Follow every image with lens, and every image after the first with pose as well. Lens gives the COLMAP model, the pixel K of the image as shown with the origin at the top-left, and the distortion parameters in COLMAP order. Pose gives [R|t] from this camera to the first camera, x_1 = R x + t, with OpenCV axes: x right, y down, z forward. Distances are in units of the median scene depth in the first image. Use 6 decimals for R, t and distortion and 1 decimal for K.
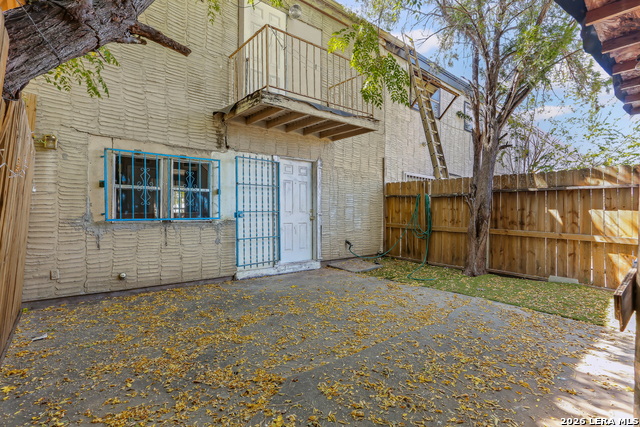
lens RADIAL K [[329.7, 0, 319.9], [0, 329.7, 213.7], [0, 0, 1]] dist [-0.000436, -0.000029]
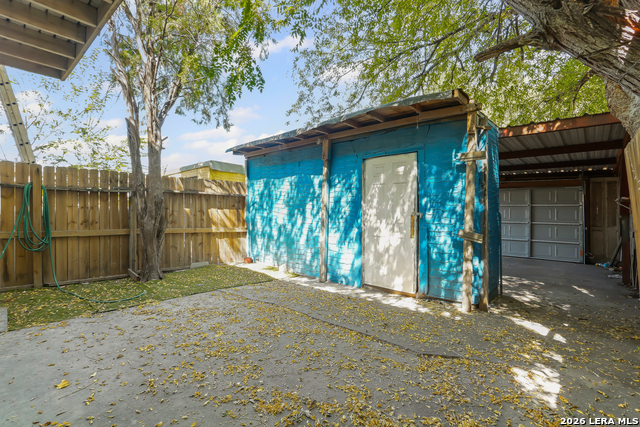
lens RADIAL K [[311.9, 0, 320.1], [0, 311.9, 210.6], [0, 0, 1]] dist [0.015289, 0.000951]
pose [[-0.091582, -0.004681, 0.995787, -0.466992], [0.000290, 0.999989, 0.004727, -0.011676], [-0.995797, 0.000721, -0.091580, 0.601802]]
